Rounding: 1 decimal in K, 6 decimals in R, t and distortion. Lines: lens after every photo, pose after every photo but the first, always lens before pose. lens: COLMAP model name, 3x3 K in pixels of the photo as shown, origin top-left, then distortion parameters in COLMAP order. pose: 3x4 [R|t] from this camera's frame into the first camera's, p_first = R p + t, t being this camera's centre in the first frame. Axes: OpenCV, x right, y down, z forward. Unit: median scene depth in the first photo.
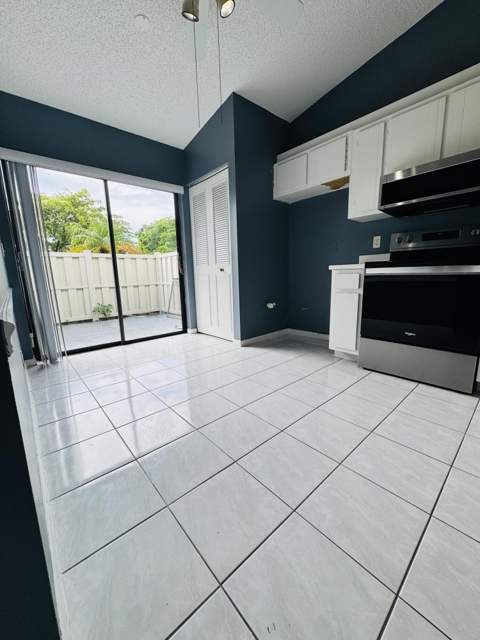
lens RADIAL K [[255.8, 0, 239.8], [0, 255.8, 321.8], [0, 0, 1]] dist [-0.003824, -0.000185]
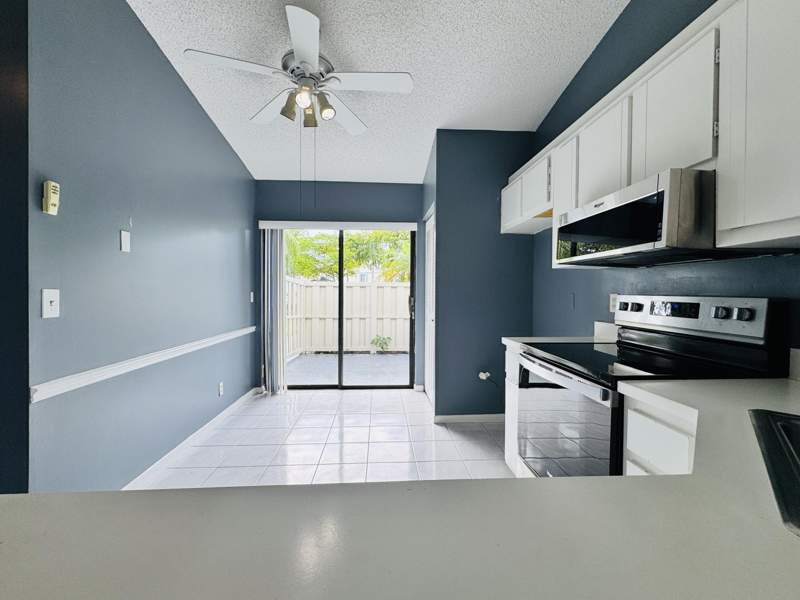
lens RADIAL K [[352.1, 0, 399.1], [0, 352.1, 297.2], [0, 0, 1]] dist [-0.004018, -0.000082]
pose [[0.786537, 0.041626, -0.616139, 0.532988], [-0.141192, 0.983420, -0.113800, -0.134144], [0.601186, 0.176502, 0.779373, 0.051468]]
